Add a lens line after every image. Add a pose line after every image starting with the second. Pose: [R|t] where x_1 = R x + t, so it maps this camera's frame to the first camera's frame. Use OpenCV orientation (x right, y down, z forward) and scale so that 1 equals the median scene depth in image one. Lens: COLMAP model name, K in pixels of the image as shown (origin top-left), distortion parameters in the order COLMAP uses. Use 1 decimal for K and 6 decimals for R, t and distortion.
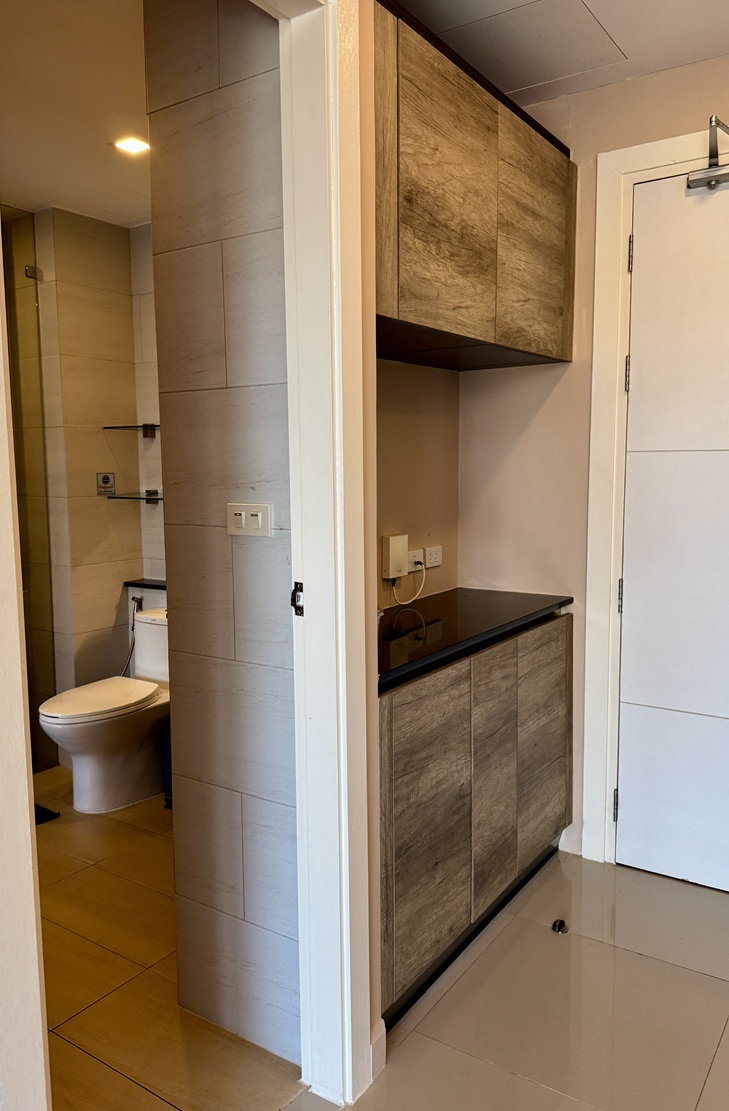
lens RADIAL K [[854.2, 0, 347.6], [0, 854.2, 562.7], [0, 0, 1]] dist [0.030655, -0.038595]
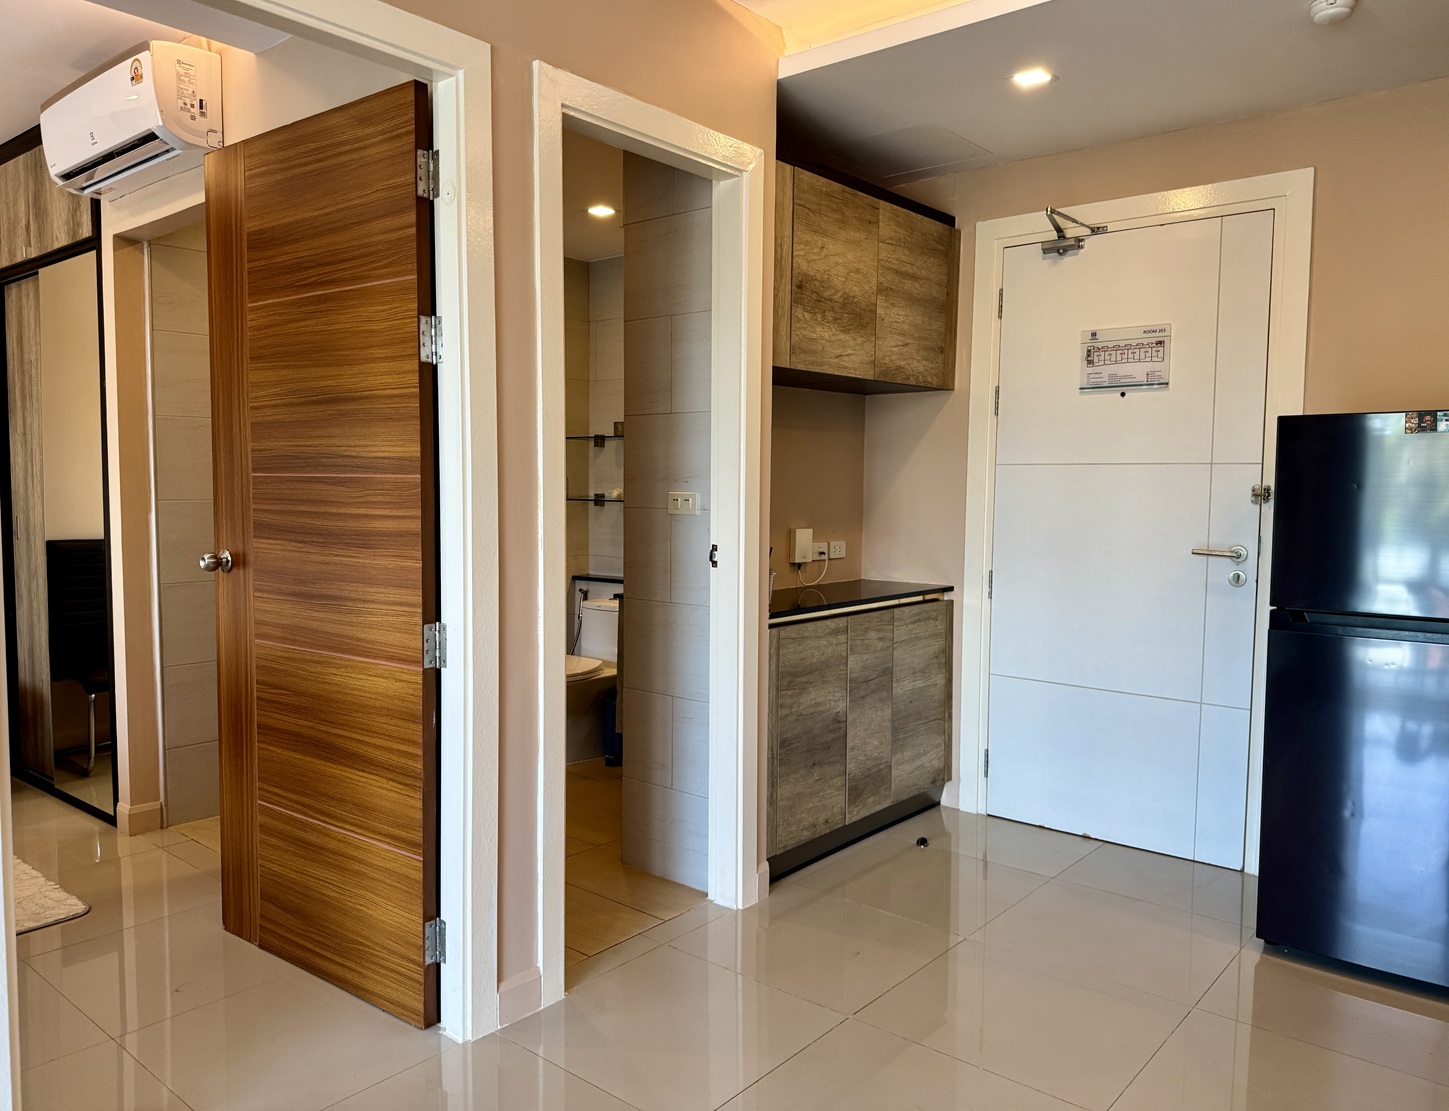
lens RADIAL K [[1130.2, 0, 712.8], [0, 1130.2, 568.6], [0, 0, 1]] dist [0.061797, -0.092793]
pose [[0.995200, 0.026175, -0.094301, 0.067282], [-0.029986, 0.998781, -0.039216, 0.075521], [0.093160, 0.041856, 0.994771, -0.512466]]
